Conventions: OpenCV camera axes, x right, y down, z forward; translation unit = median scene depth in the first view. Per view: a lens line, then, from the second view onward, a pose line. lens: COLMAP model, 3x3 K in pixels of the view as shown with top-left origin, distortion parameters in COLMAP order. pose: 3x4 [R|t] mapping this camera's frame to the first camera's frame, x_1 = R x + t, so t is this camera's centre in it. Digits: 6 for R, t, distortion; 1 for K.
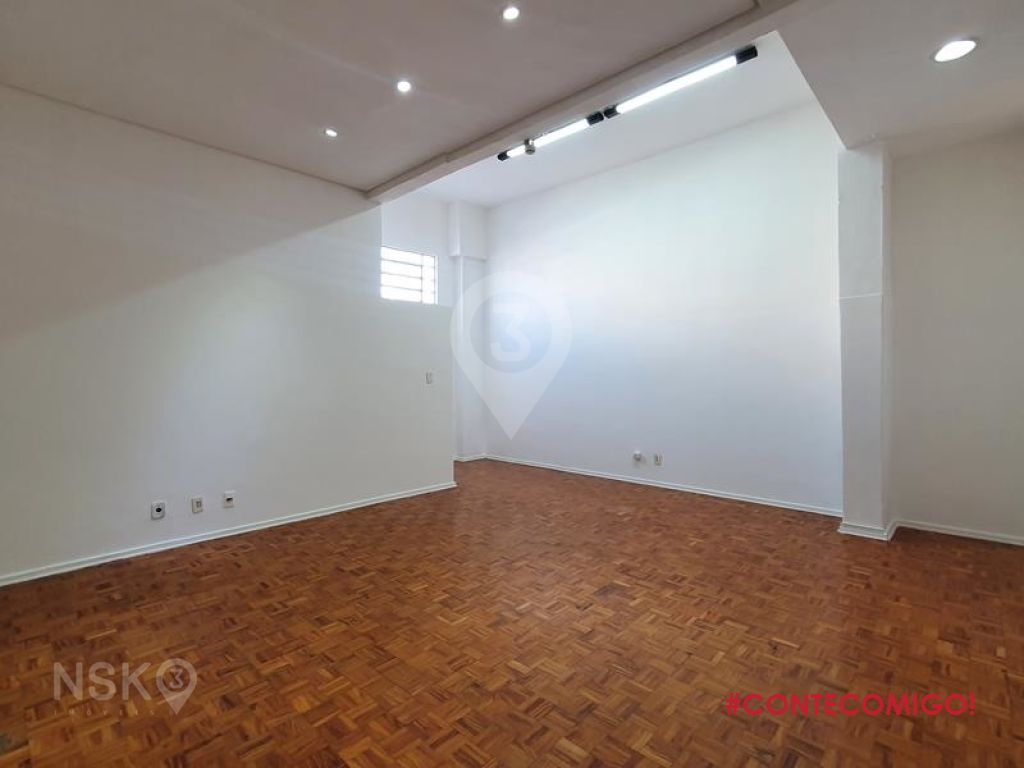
lens RADIAL K [[495.5, 0, 518.7], [0, 495.5, 372.6], [0, 0, 1]] dist [-0.000225, 0.007808]
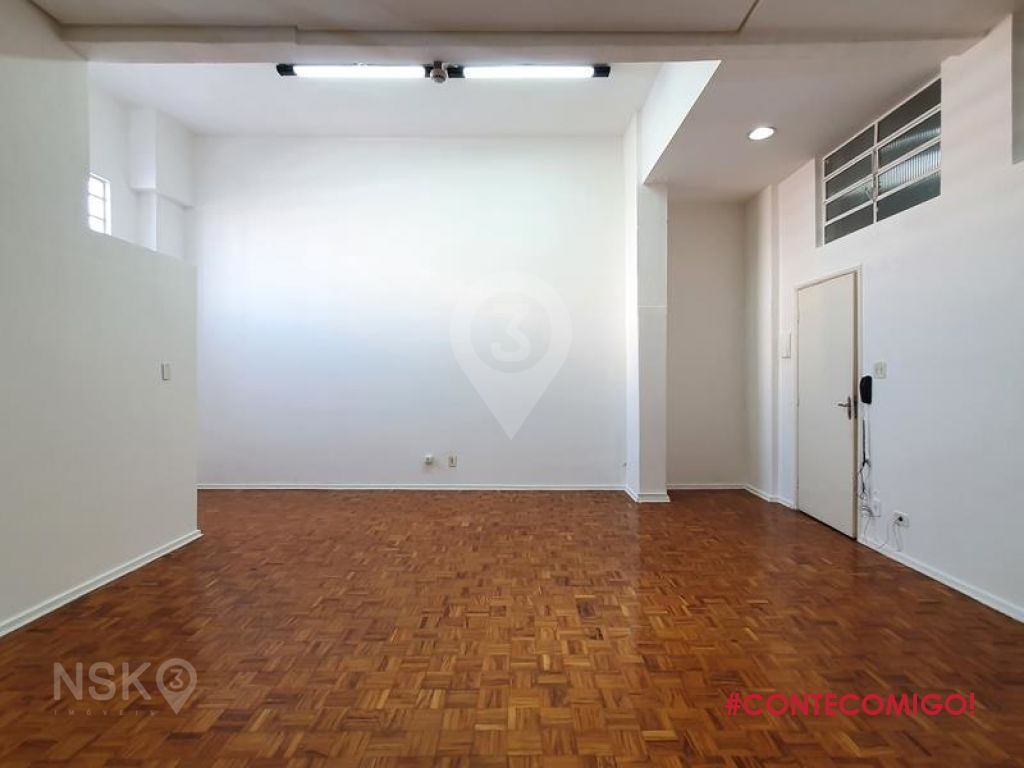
lens RADIAL K [[495.5, 0, 518.7], [0, 495.5, 372.6], [0, 0, 1]] dist [-0.000225, 0.007808]
pose [[0.735232, 0.008266, 0.677766, -0.532626], [-0.005345, 0.999965, -0.006398, 0.025693], [-0.677795, 0.001081, 0.735250, 0.447668]]
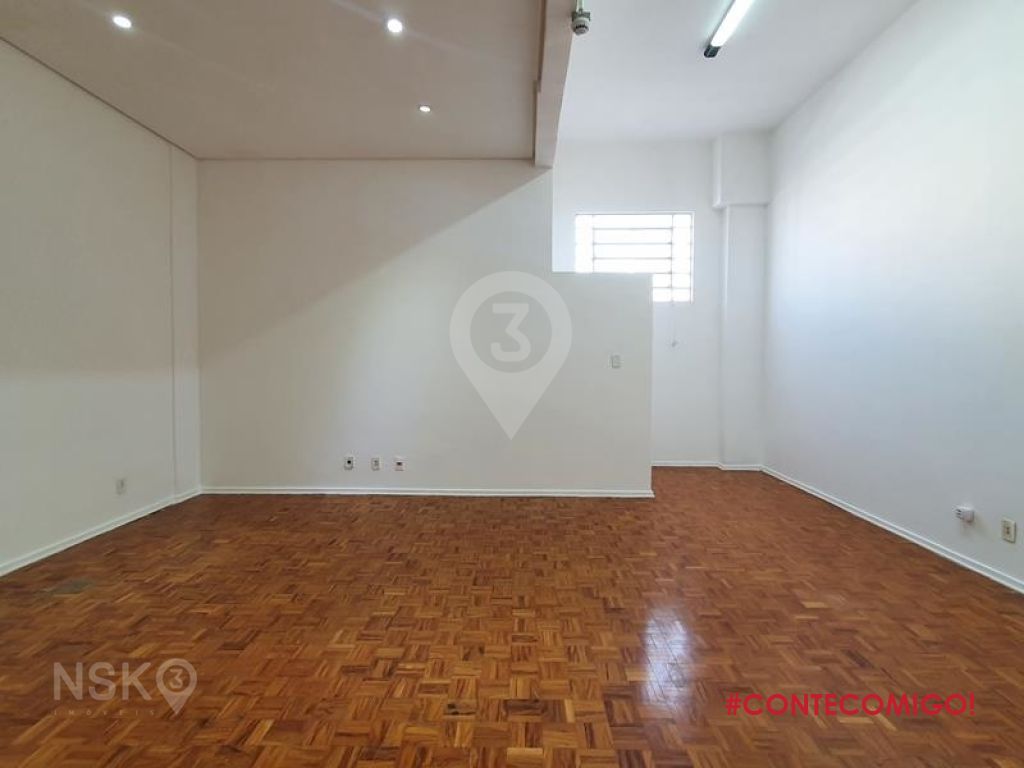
lens RADIAL K [[495.5, 0, 518.7], [0, 495.5, 372.6], [0, 0, 1]] dist [-0.000225, 0.007808]
pose [[0.669011, 0.026218, -0.742790, 0.638099], [-0.004736, 0.999508, 0.031013, 0.007701], [0.743237, -0.017230, 0.668806, 0.610337]]
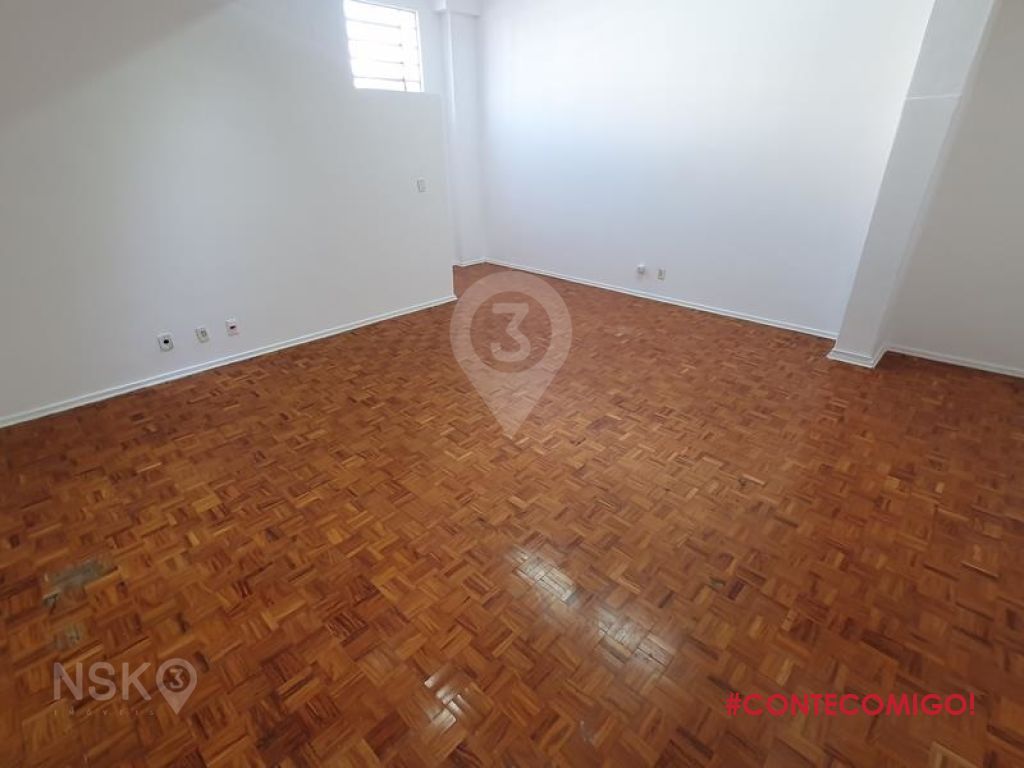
lens RADIAL K [[495.5, 0, 518.7], [0, 495.5, 372.6], [0, 0, 1]] dist [-0.000225, 0.007808]
pose [[0.999993, 0.003012, -0.002128, 0.002969], [-0.001807, 0.903188, 0.429241, -0.133984], [0.003215, -0.429234, 0.903188, 0.068698]]
